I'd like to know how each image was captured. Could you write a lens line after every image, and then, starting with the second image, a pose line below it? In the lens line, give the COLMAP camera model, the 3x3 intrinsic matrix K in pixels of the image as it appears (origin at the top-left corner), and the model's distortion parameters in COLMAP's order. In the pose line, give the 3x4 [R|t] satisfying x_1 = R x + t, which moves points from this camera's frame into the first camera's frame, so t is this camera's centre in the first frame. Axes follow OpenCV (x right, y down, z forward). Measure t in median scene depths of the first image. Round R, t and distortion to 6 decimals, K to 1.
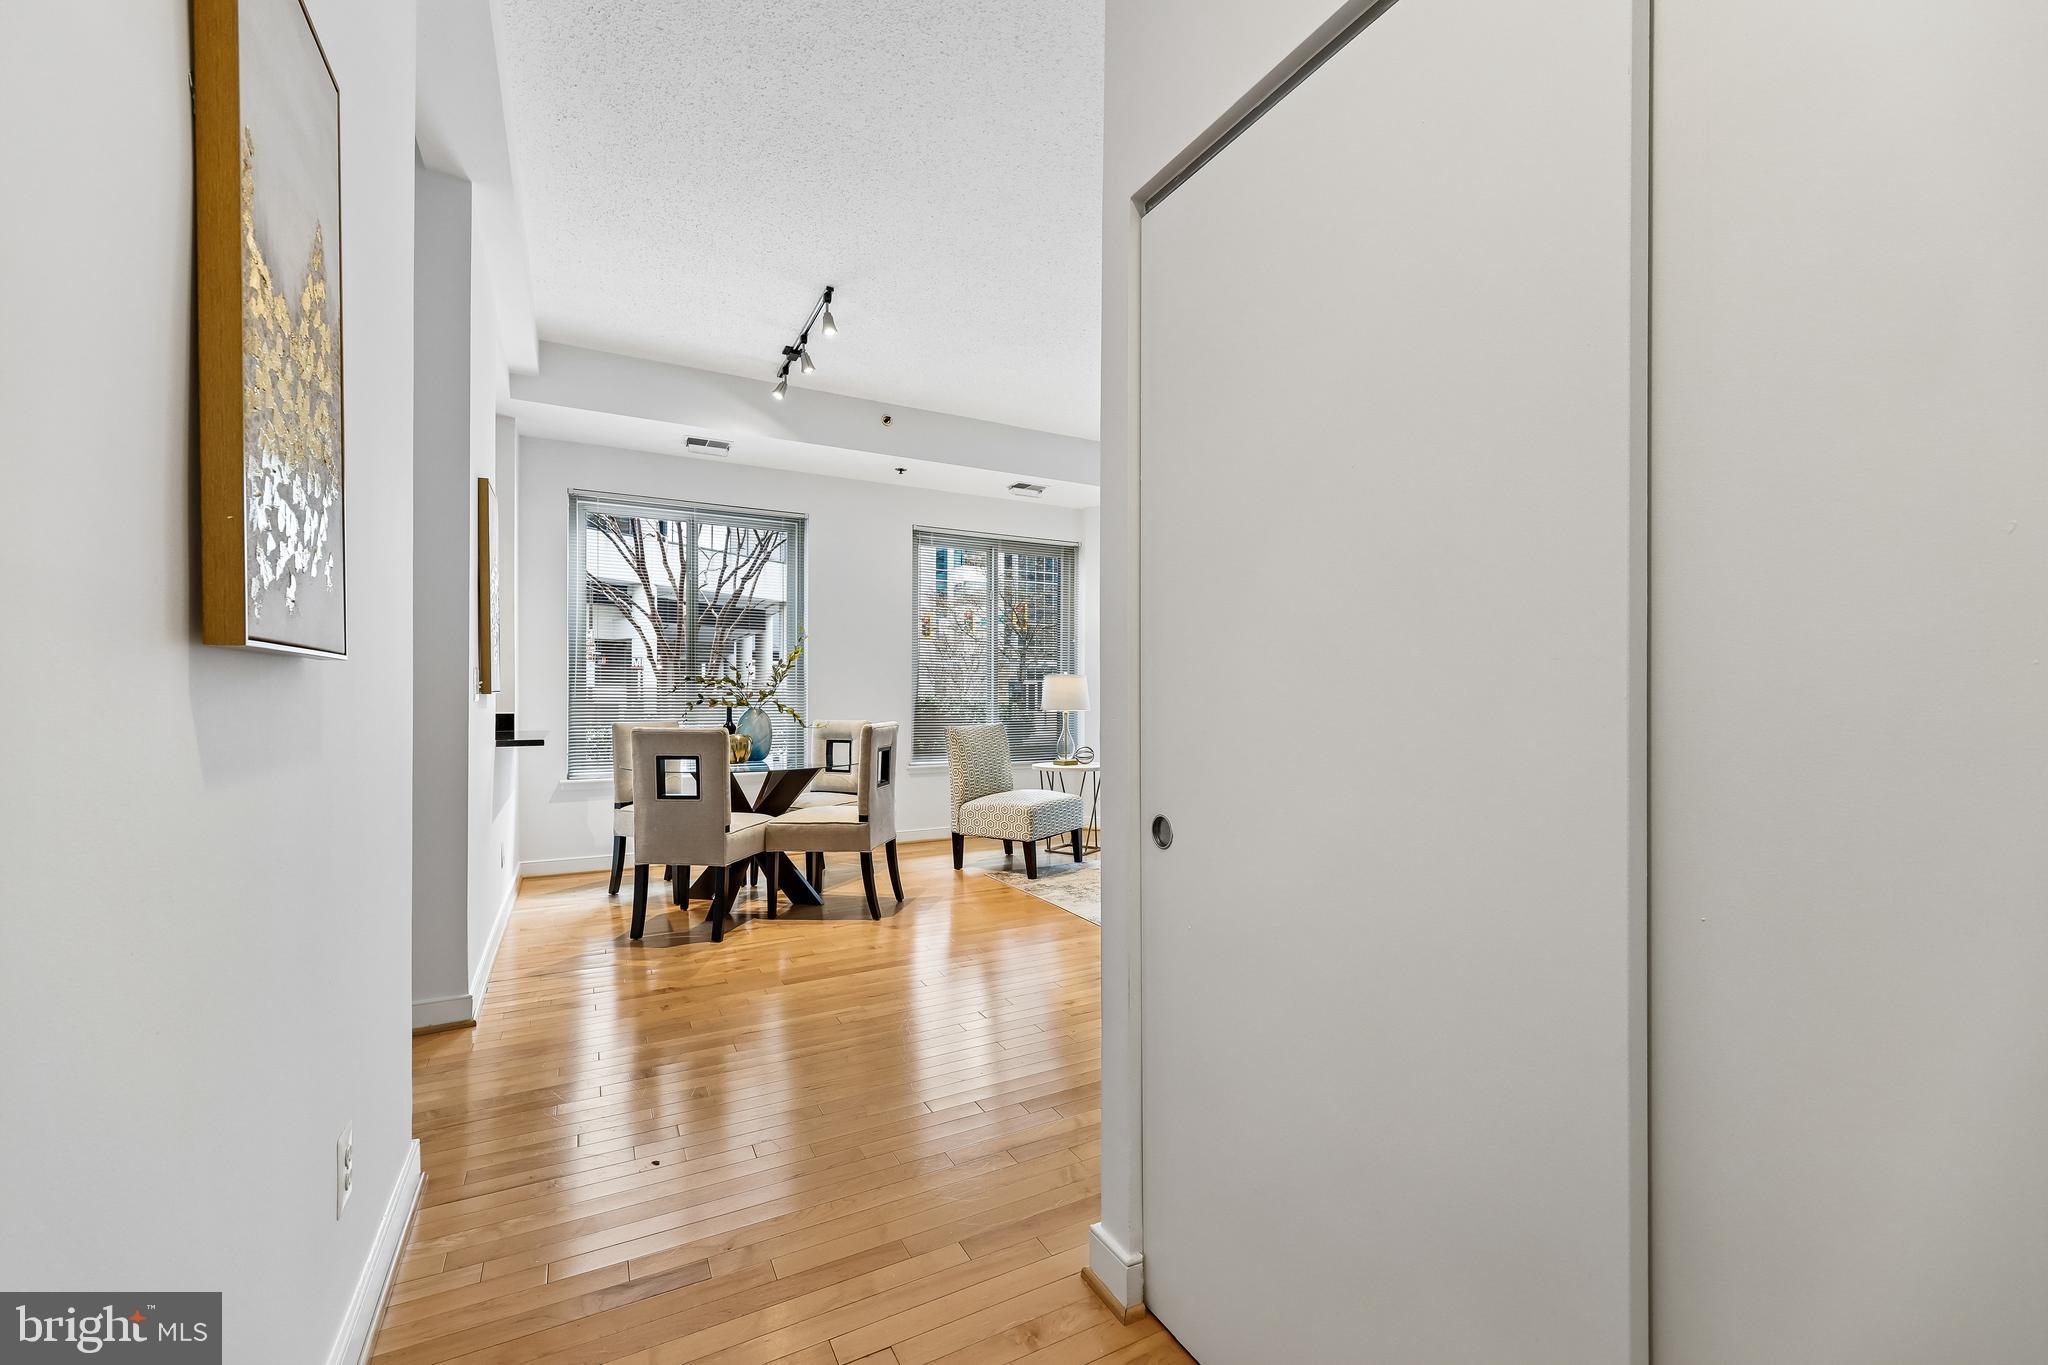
lens RADIAL K [[827.4, 0, 1034.7], [0, 827.4, 693.7], [0, 0, 1]] dist [0.000755, 0.000342]
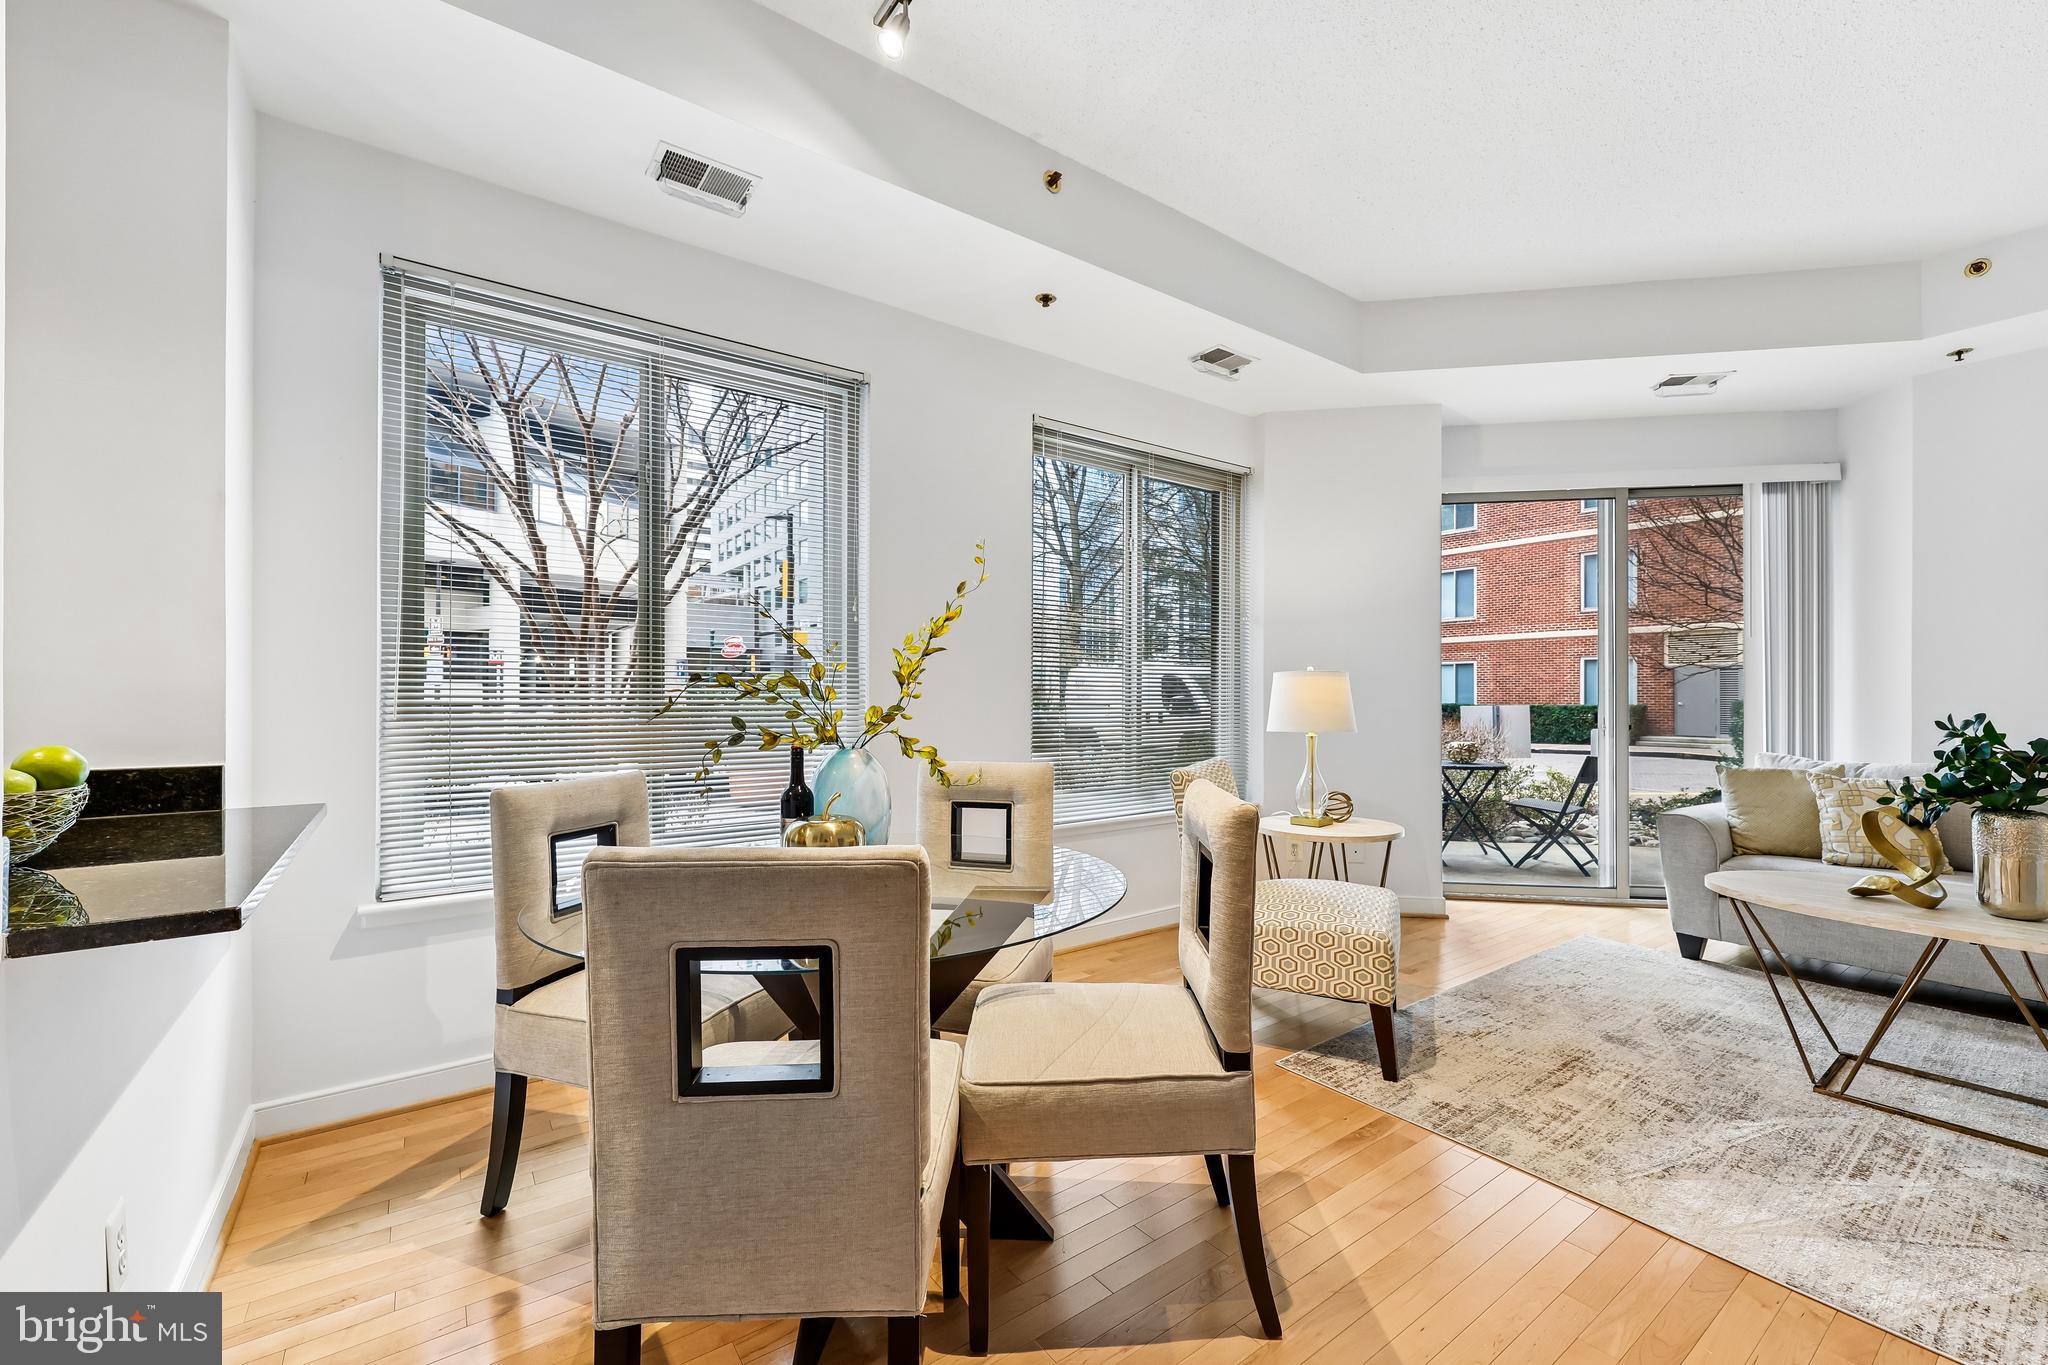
lens RADIAL K [[827.4, 0, 1029.4], [0, 827.4, 690.4], [0, 0, 1]] dist [0.000755, 0.000342]
pose [[0.991785, 0.002302, 0.127896, -0.258366], [-0.002097, 0.999996, -0.001740, -0.009703], [-0.127899, 0.001457, 0.991786, 0.484924]]
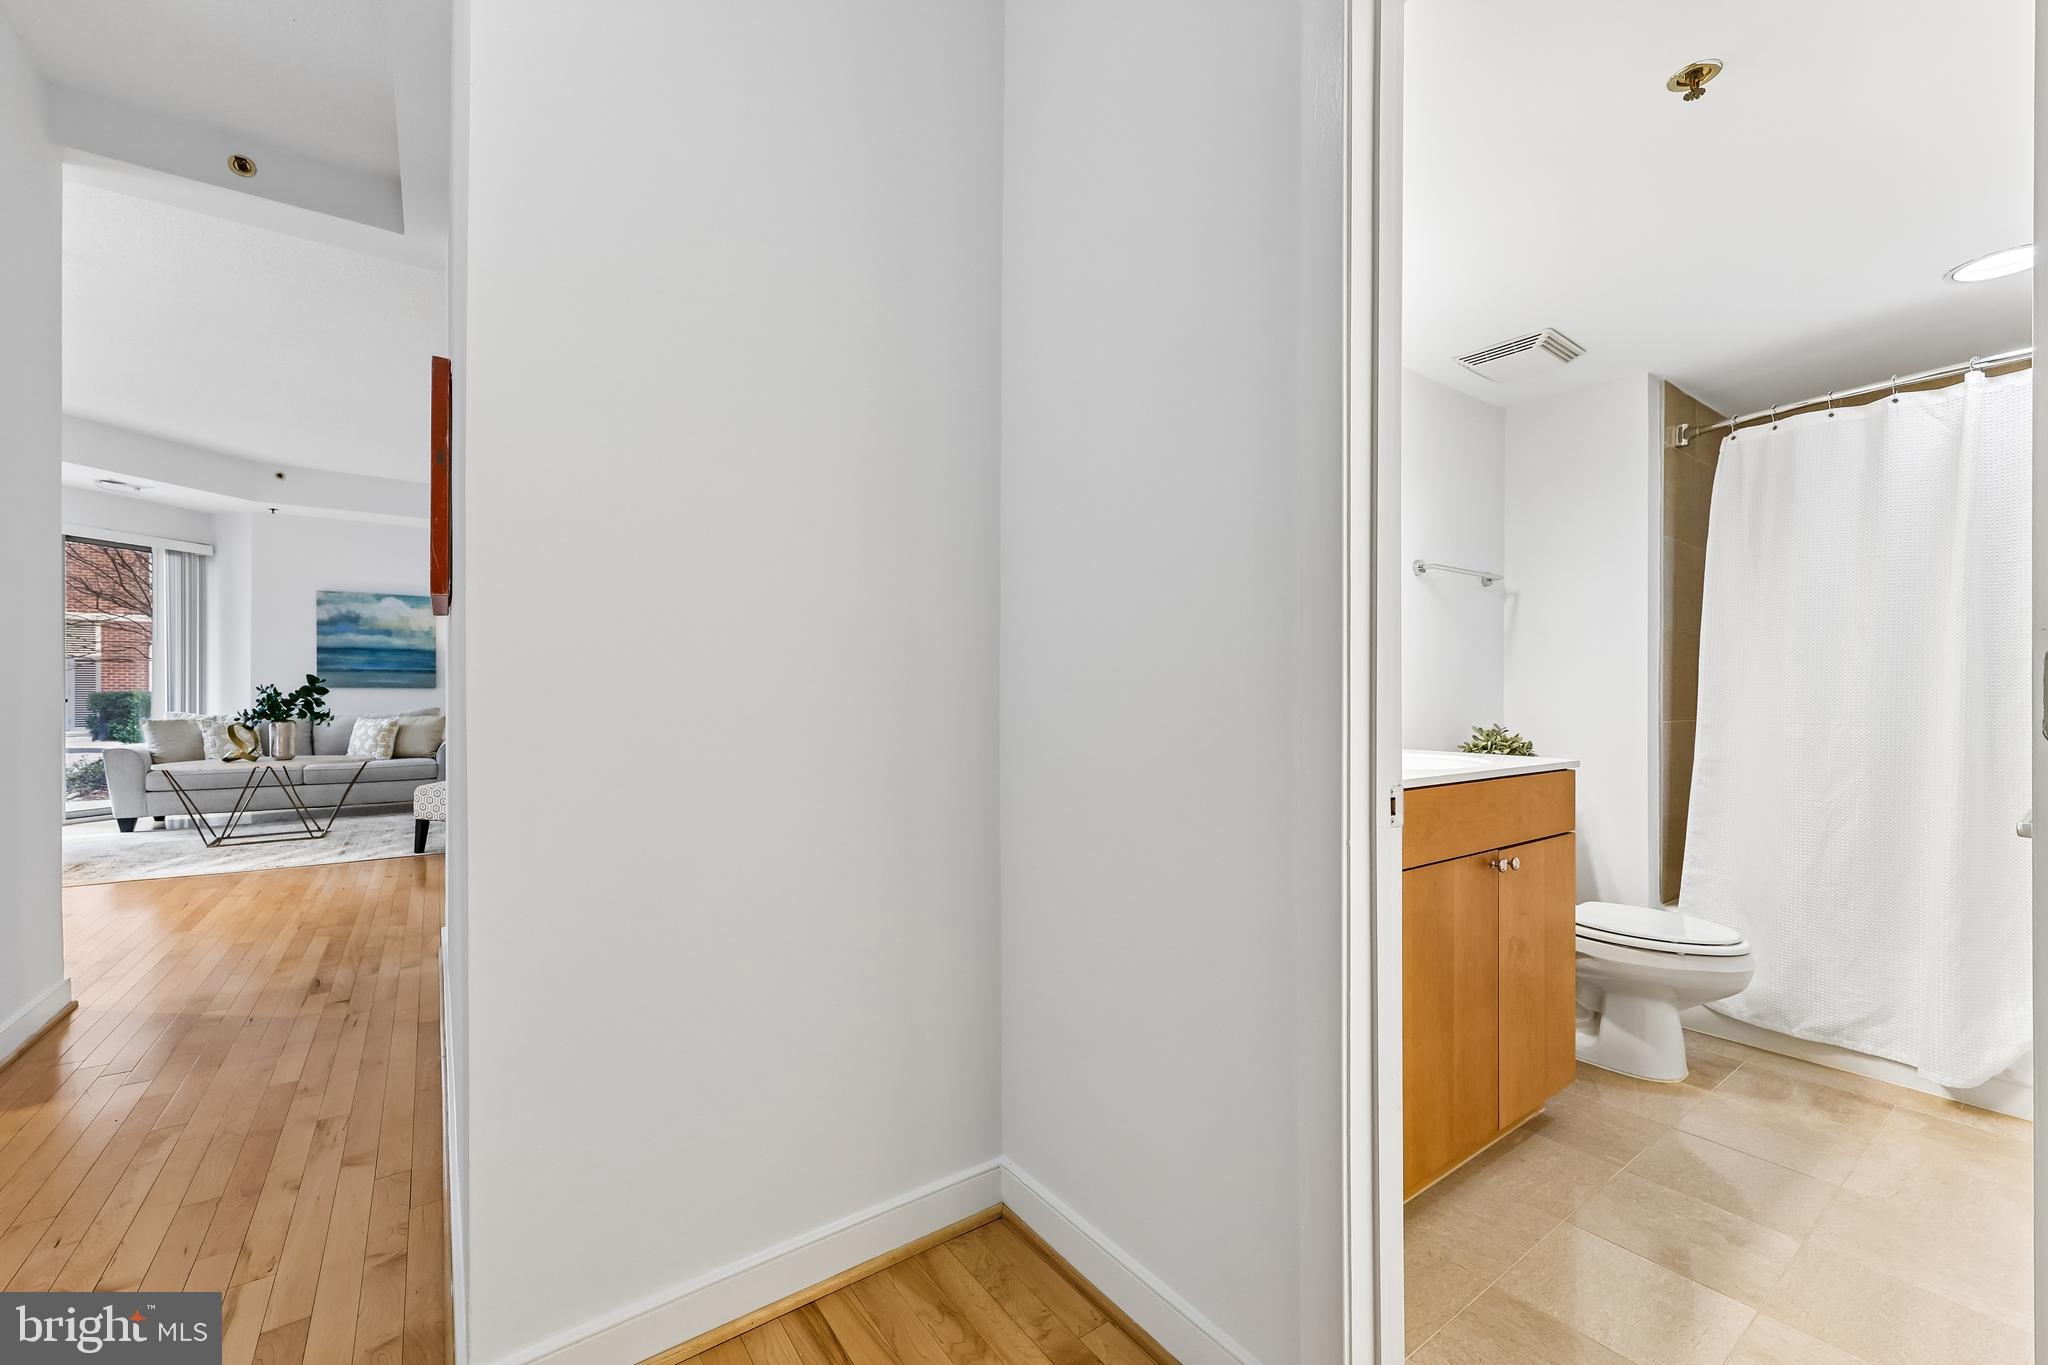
lens RADIAL K [[827.4, 0, 1027.5], [0, 827.4, 695.5], [0, 0, 1]] dist [0.000755, 0.000342]
pose [[-0.119970, -0.003312, 0.992772, -0.918458], [-0.005877, 0.999979, 0.002626, 0.006647], [-0.992760, -0.005519, -0.119987, -0.009173]]
